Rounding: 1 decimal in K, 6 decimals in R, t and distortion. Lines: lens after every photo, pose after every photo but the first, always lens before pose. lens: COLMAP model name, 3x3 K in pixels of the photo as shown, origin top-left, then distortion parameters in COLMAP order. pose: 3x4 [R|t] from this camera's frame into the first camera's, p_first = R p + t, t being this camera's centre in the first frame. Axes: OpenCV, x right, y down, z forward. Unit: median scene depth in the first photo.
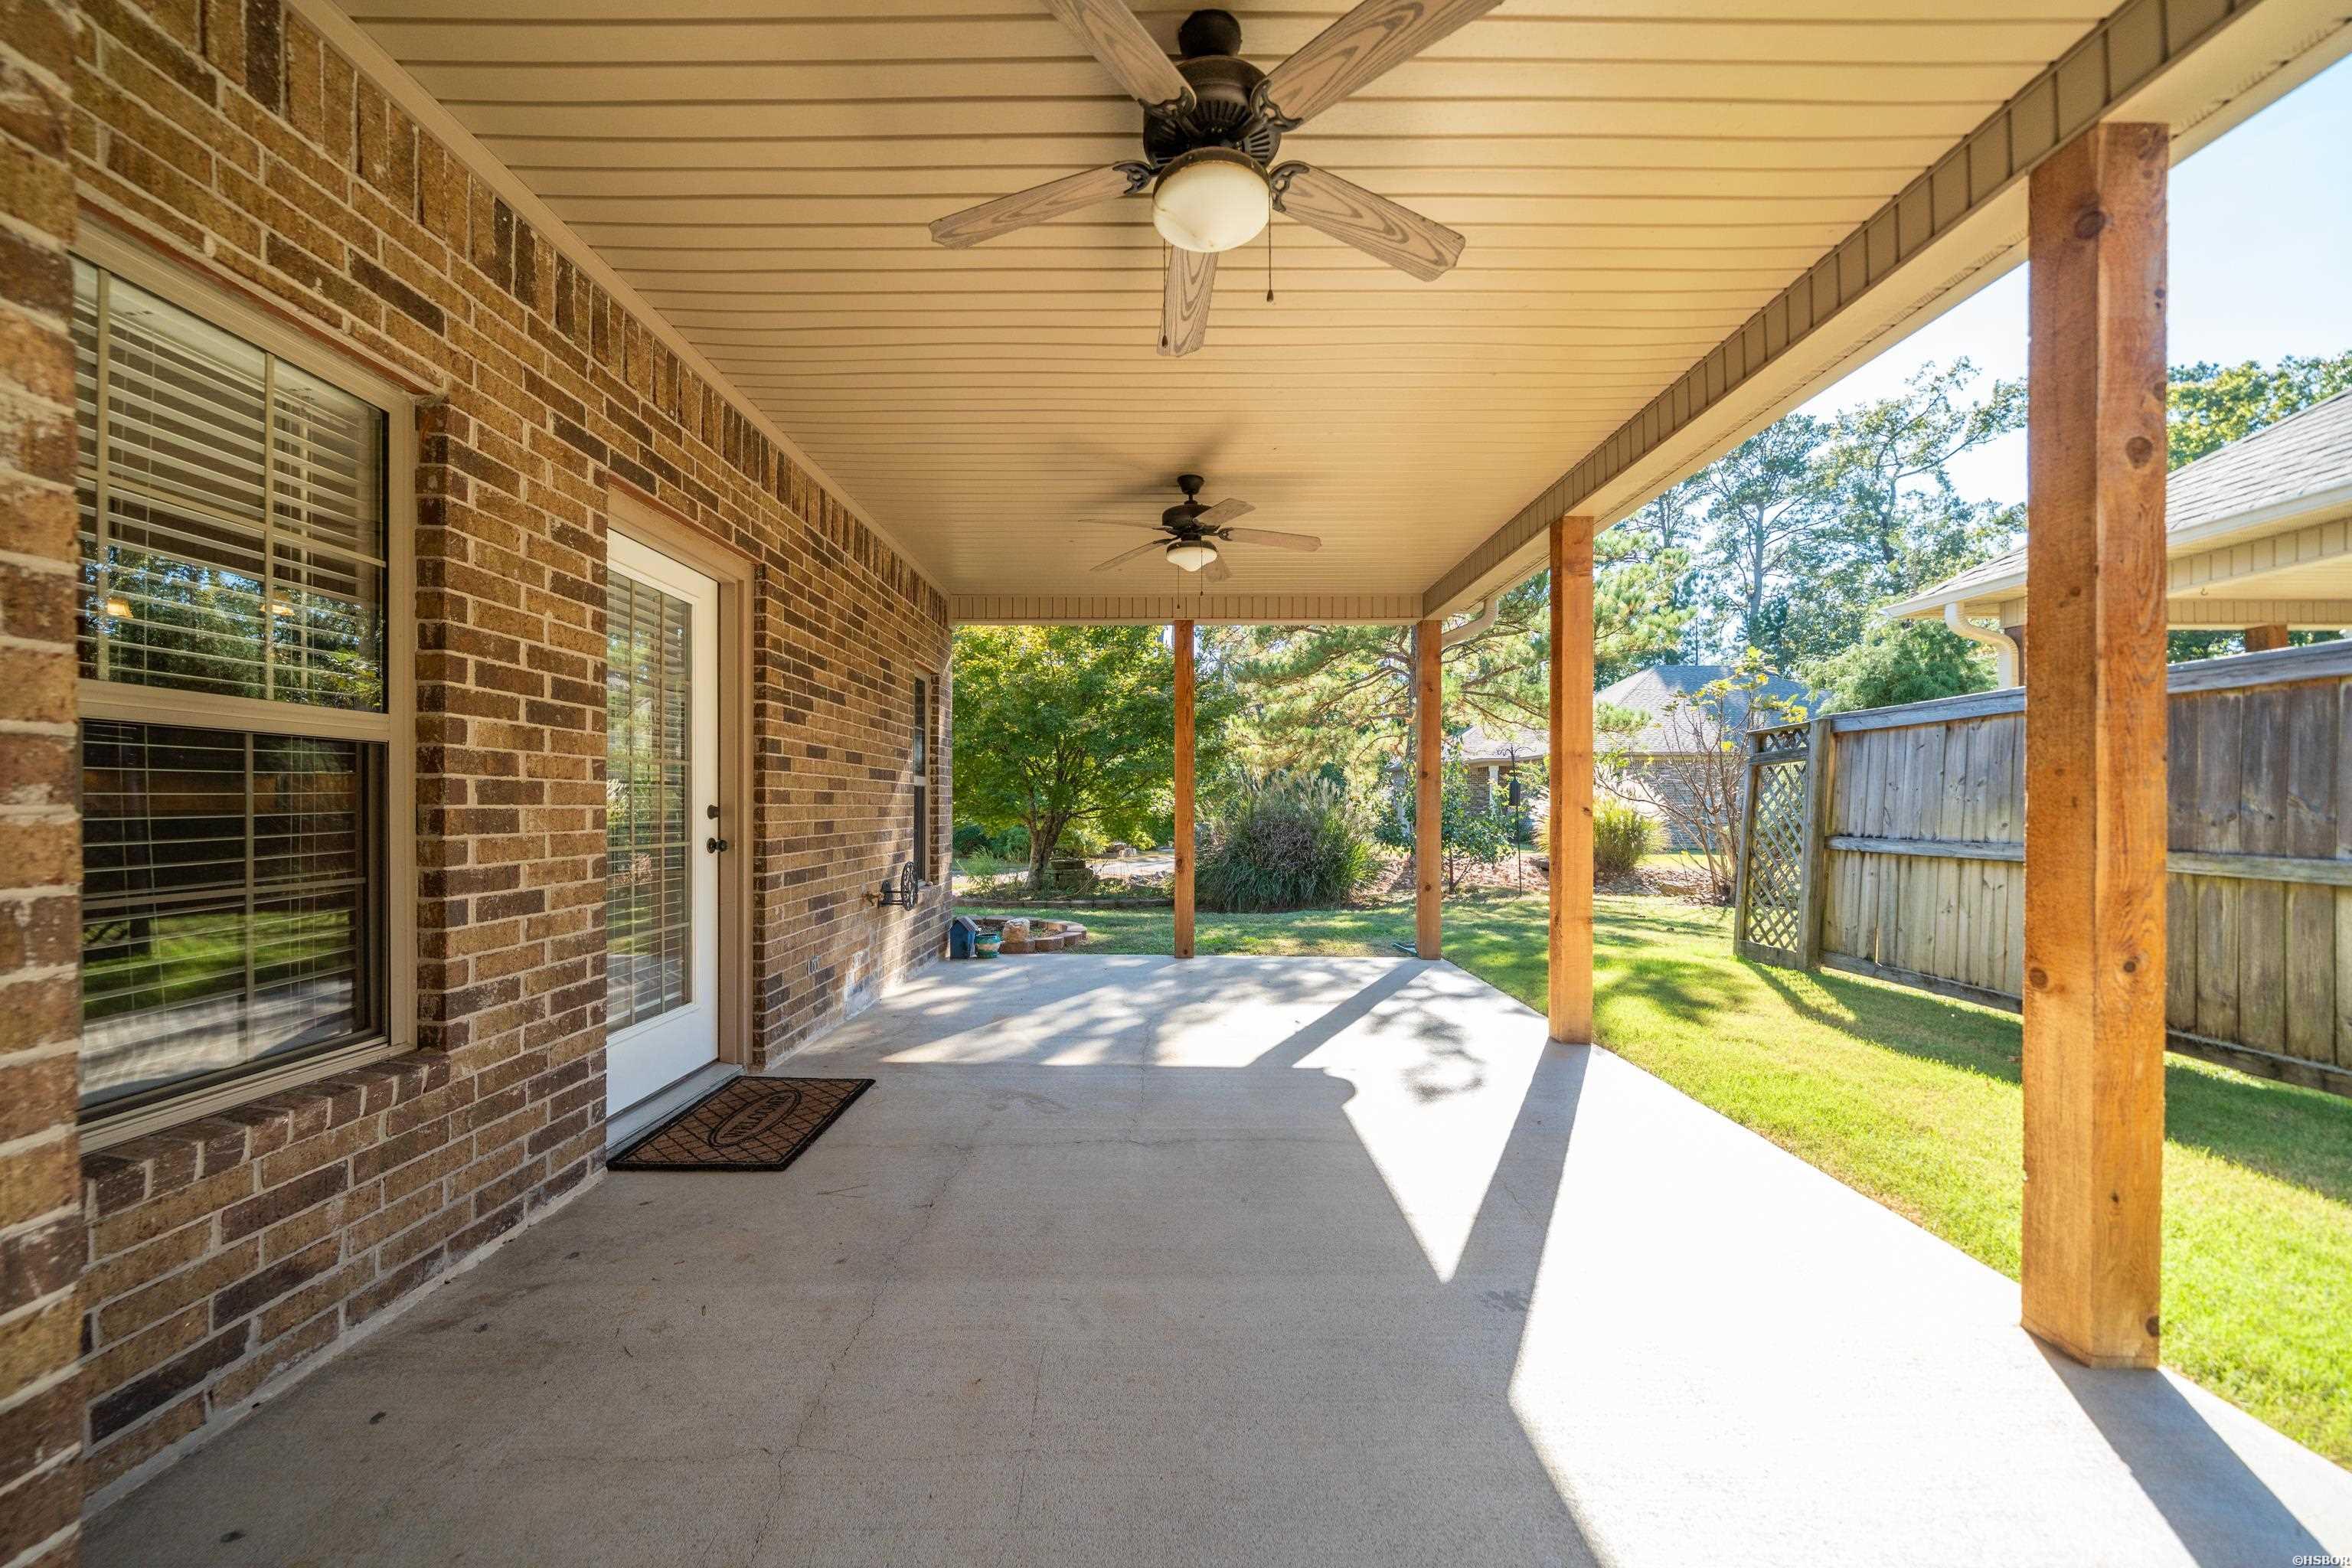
lens RADIAL K [[932.1, 0, 1162.6], [0, 932.1, 816.9], [0, 0, 1]] dist [-0.005662, 0.000785]
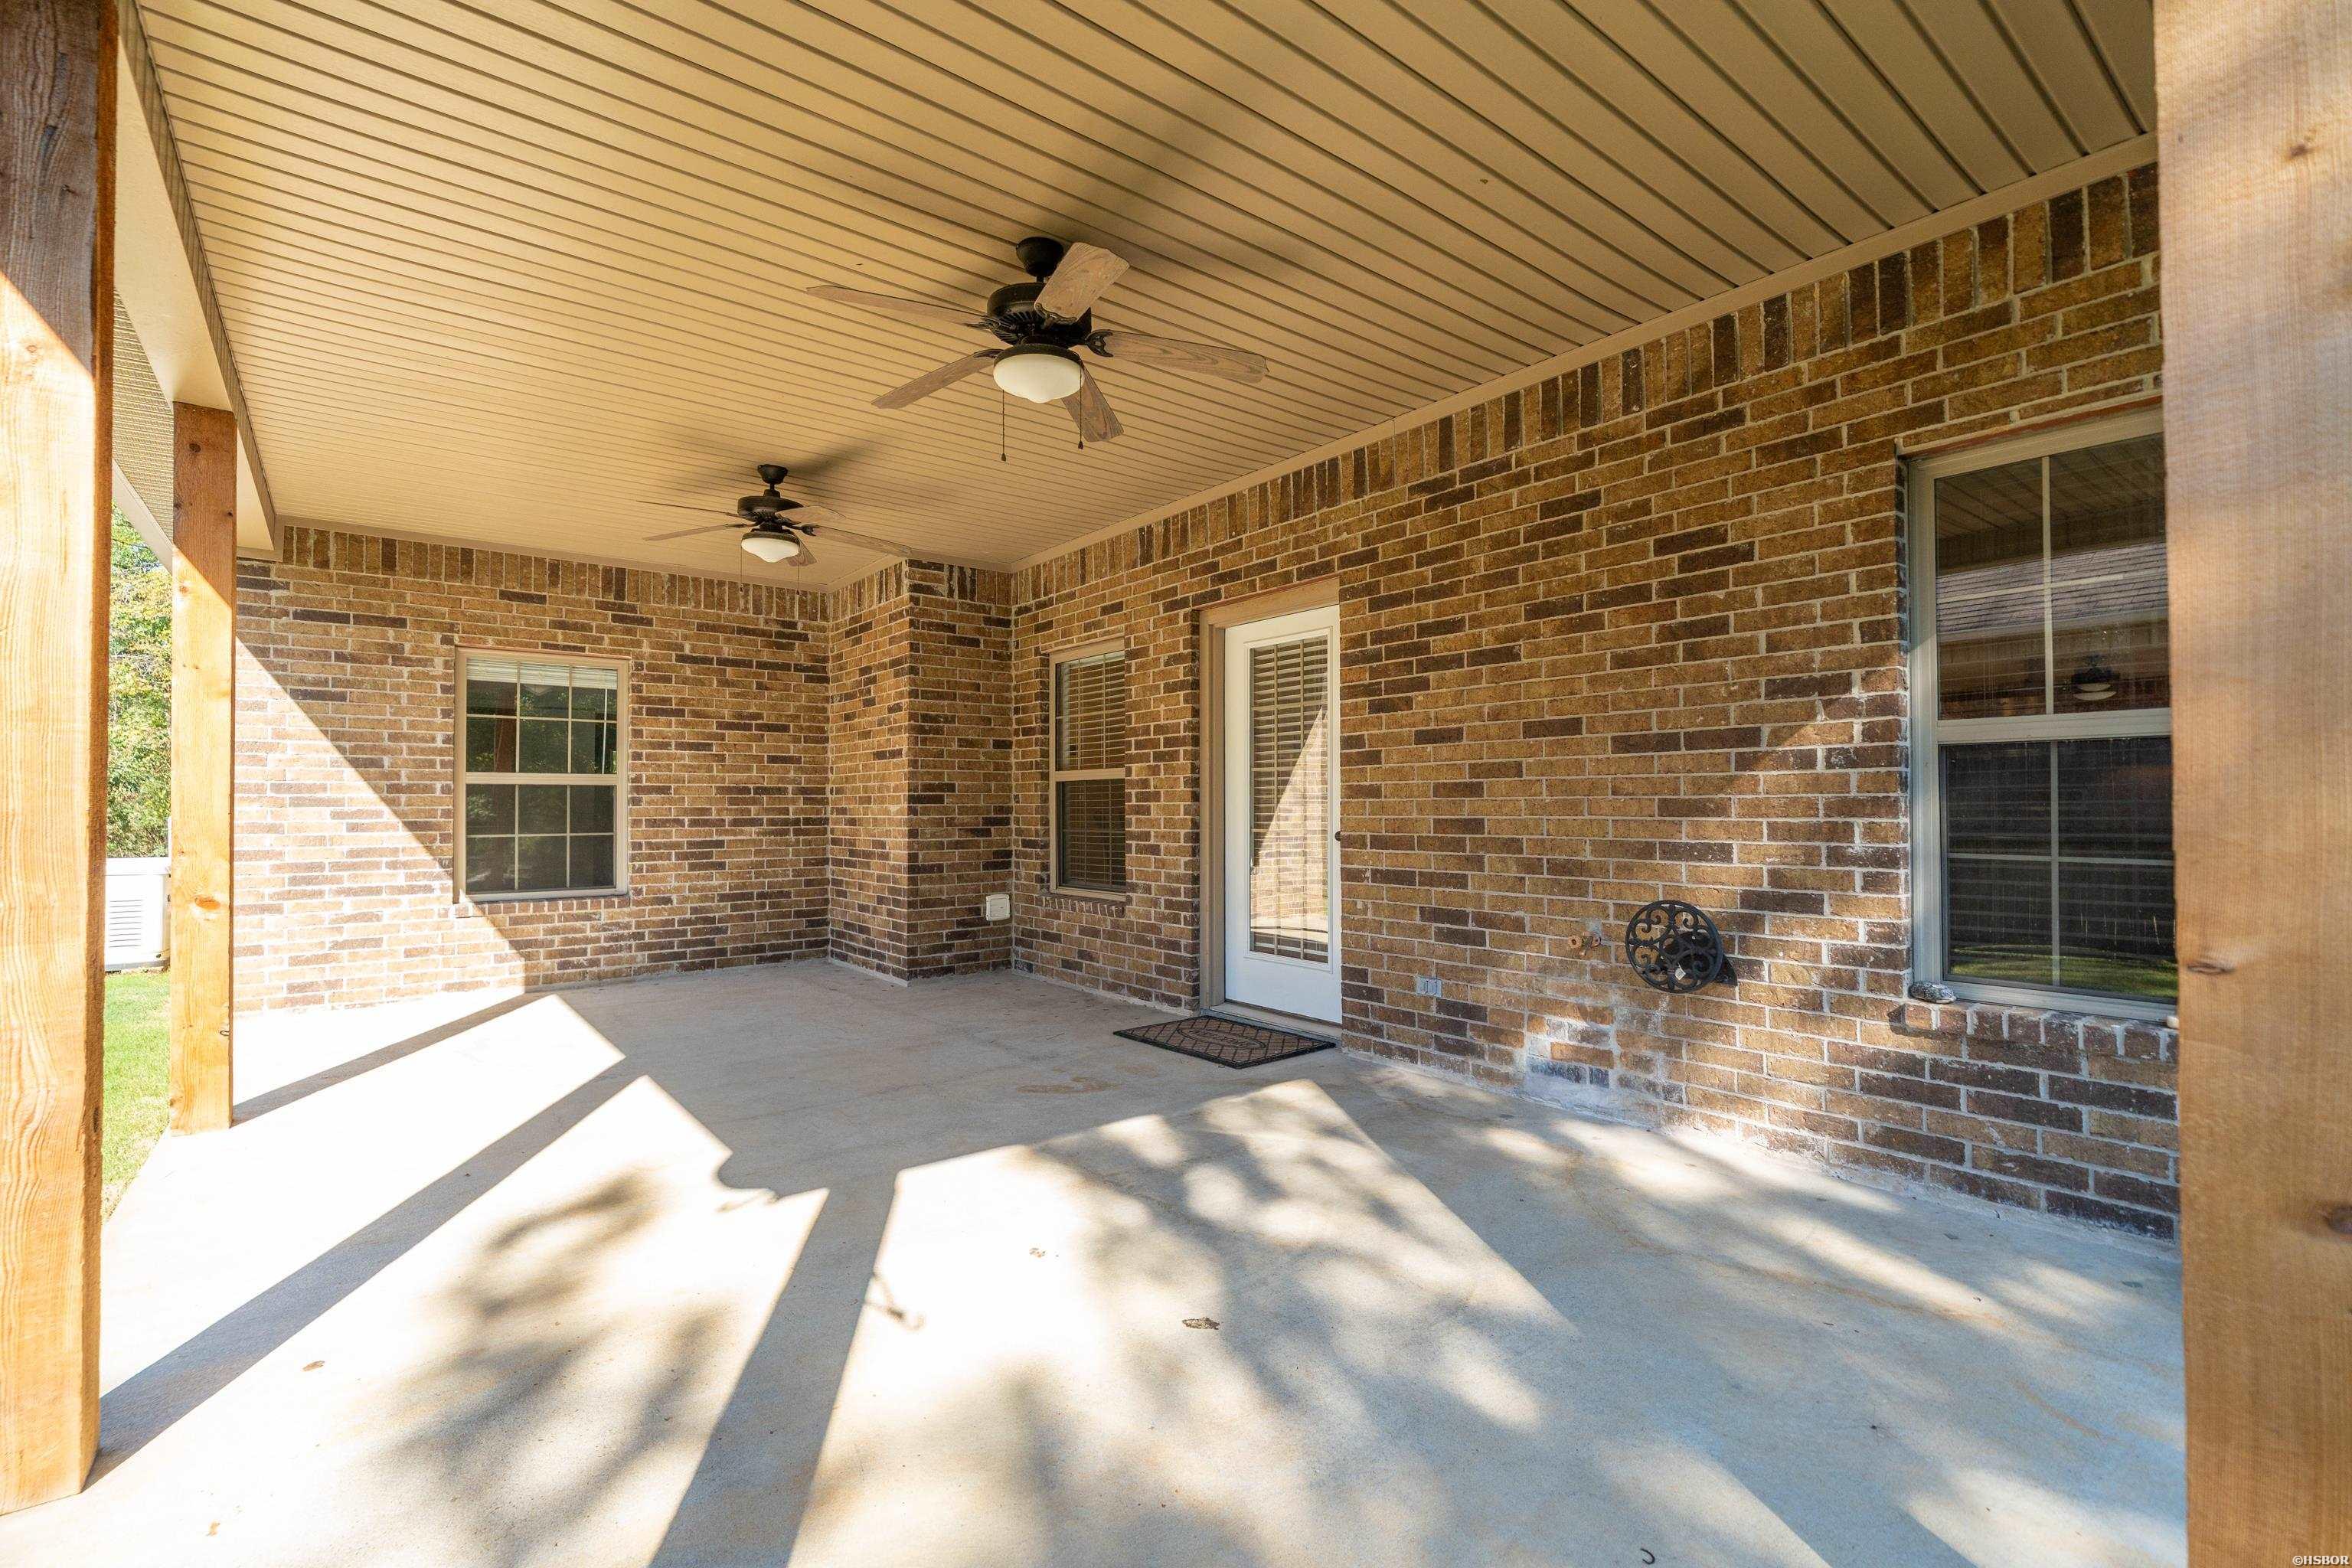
lens RADIAL K [[1022.9, 0, 1124.1], [0, 1022.9, 800.1], [0, 0, 1]] dist [-0.002391, 0.001734]
pose [[-0.803745, -0.003198, -0.594965, 0.701422], [-0.004357, 0.999990, 0.000511, -0.018300], [0.594957, 0.003003, -0.803752, 2.707749]]
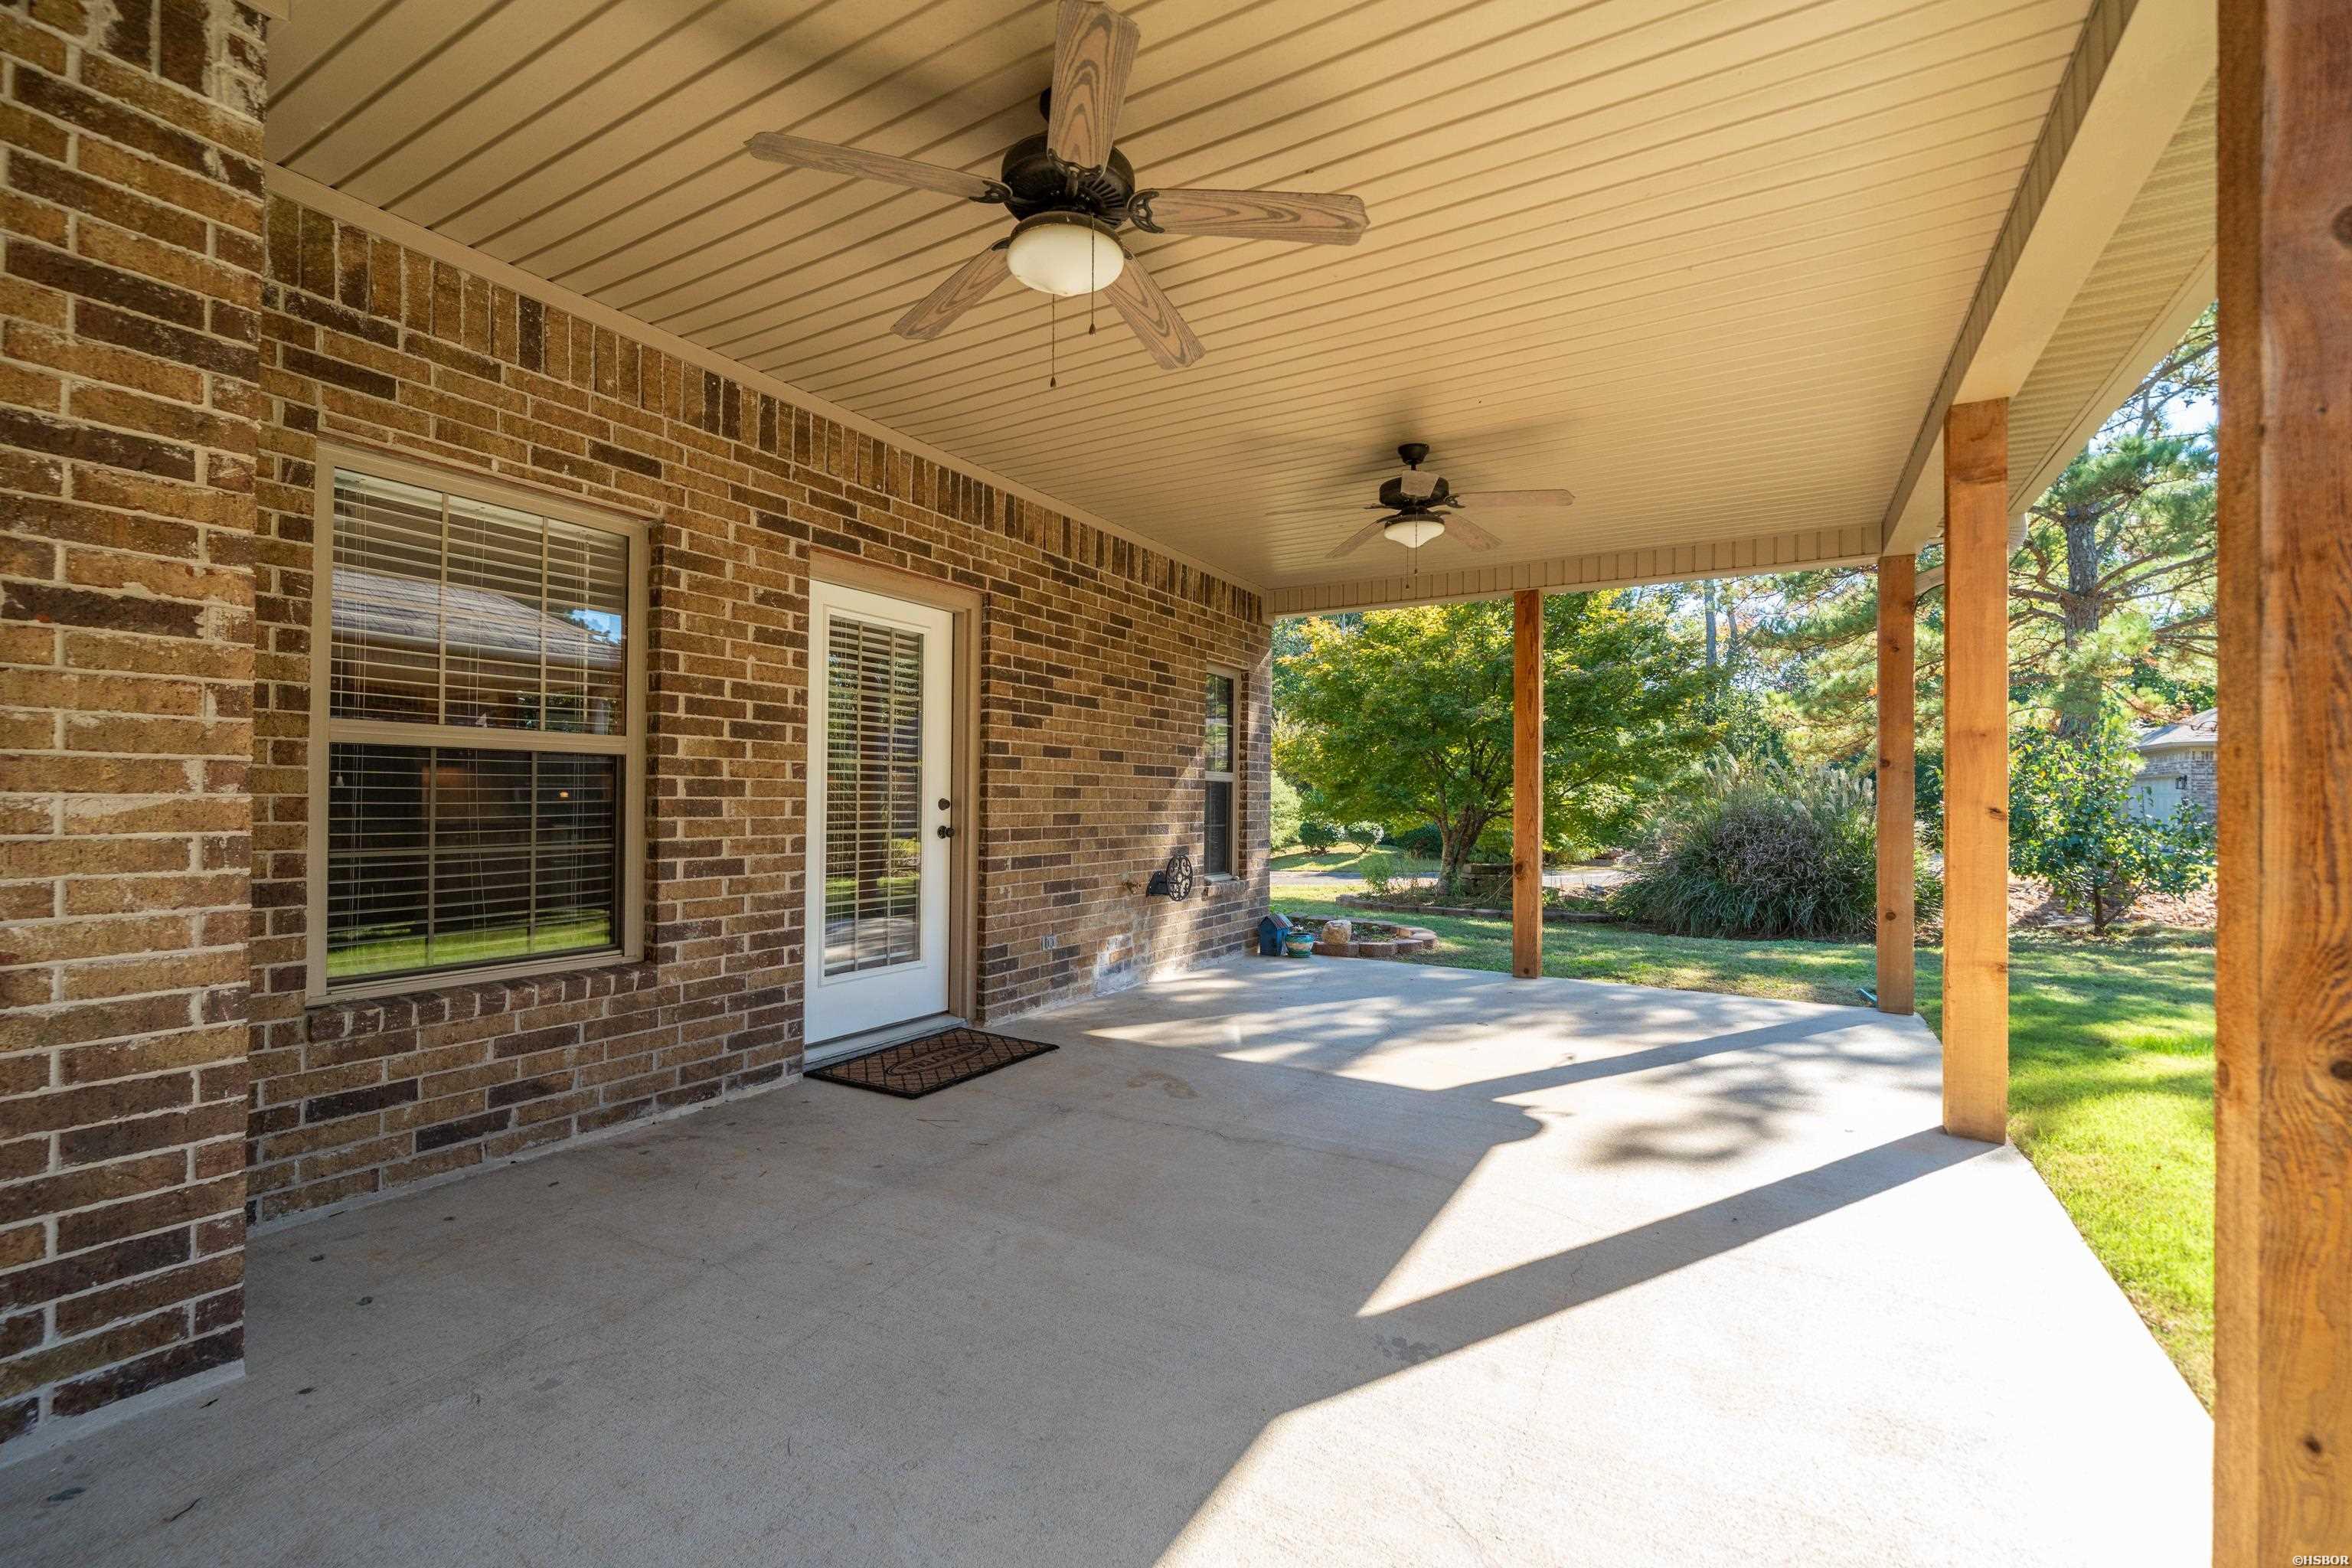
lens RADIAL K [[1022.9, 0, 1171.1], [0, 1022.9, 801.6], [0, 0, 1]] dist [-0.002391, 0.001734]
pose [[0.859454, 0.005562, -0.511183, 0.646839], [-0.012370, 0.999874, -0.009919, 0.001194], [0.511063, 0.014848, 0.859415, 0.022314]]
